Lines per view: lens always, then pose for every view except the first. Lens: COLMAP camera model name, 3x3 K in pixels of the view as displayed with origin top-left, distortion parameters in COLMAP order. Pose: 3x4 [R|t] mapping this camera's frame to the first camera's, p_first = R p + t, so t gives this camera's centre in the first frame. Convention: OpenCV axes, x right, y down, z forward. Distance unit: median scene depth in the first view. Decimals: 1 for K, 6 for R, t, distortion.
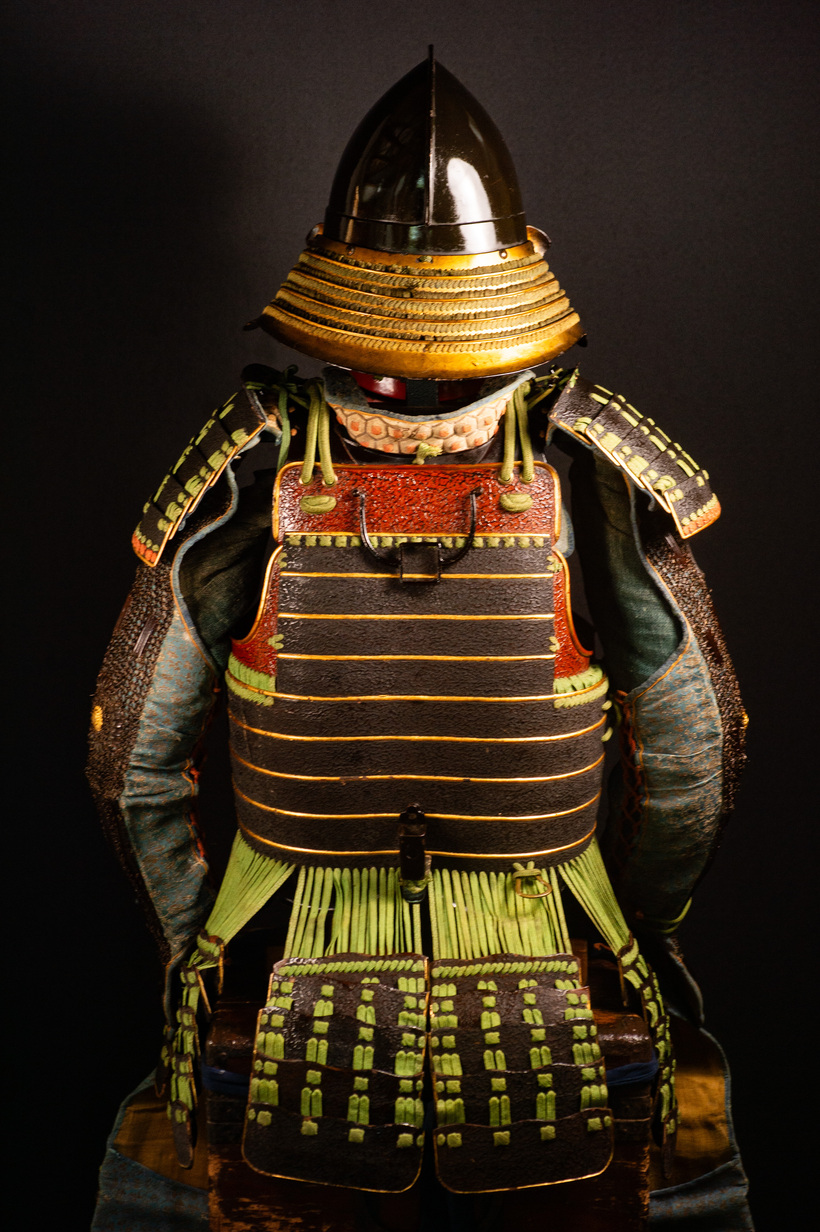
lens RADIAL K [[3525.7, 0, 411.0], [0, 3525.7, 619.4], [0, 0, 1]] dist [0.309812, 0.000000]
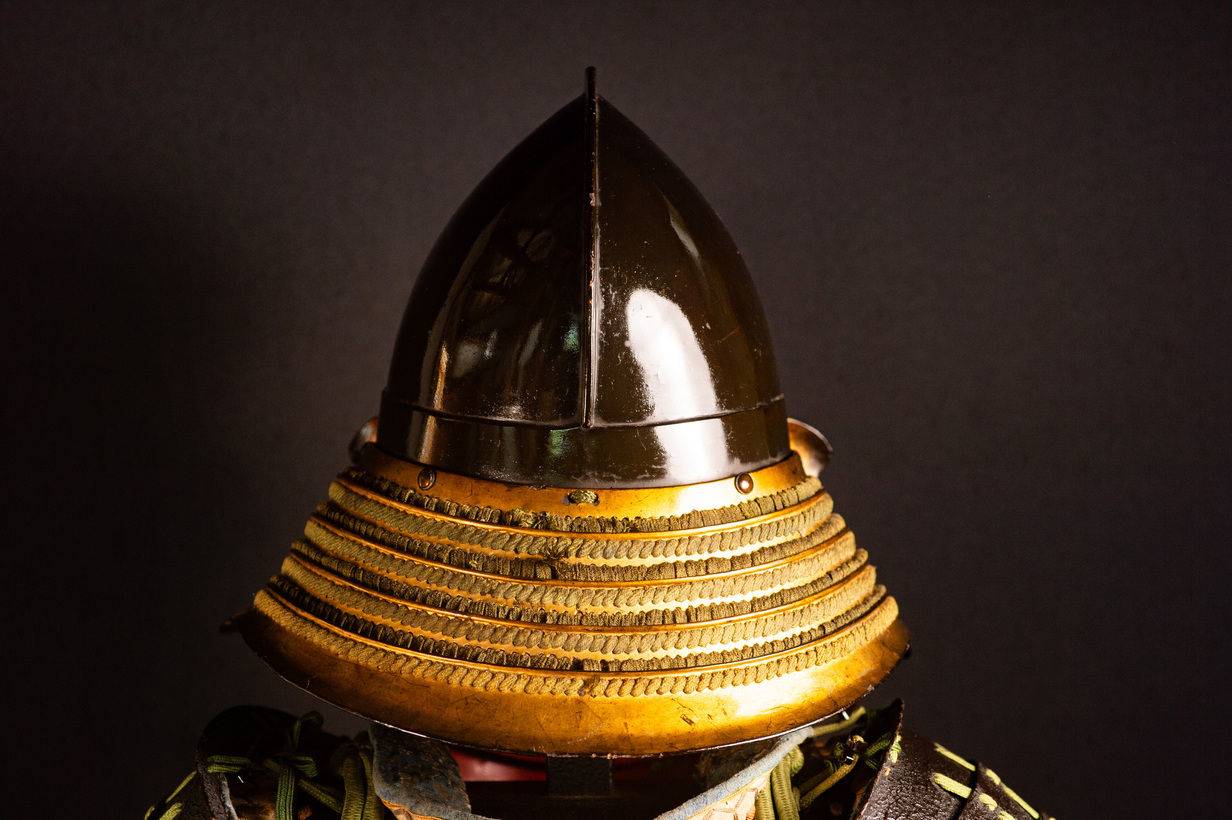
lens RADIAL K [[3525.7, 0, 616.6], [0, 3525.7, 411.4], [0, 0, 1]] dist [0.309812, 0.000000]
pose [[0.999913, -0.009933, 0.008659, 0.004647], [0.010691, 0.995664, -0.092408, -0.069418], [-0.007703, 0.092492, 0.995684, 0.524497]]
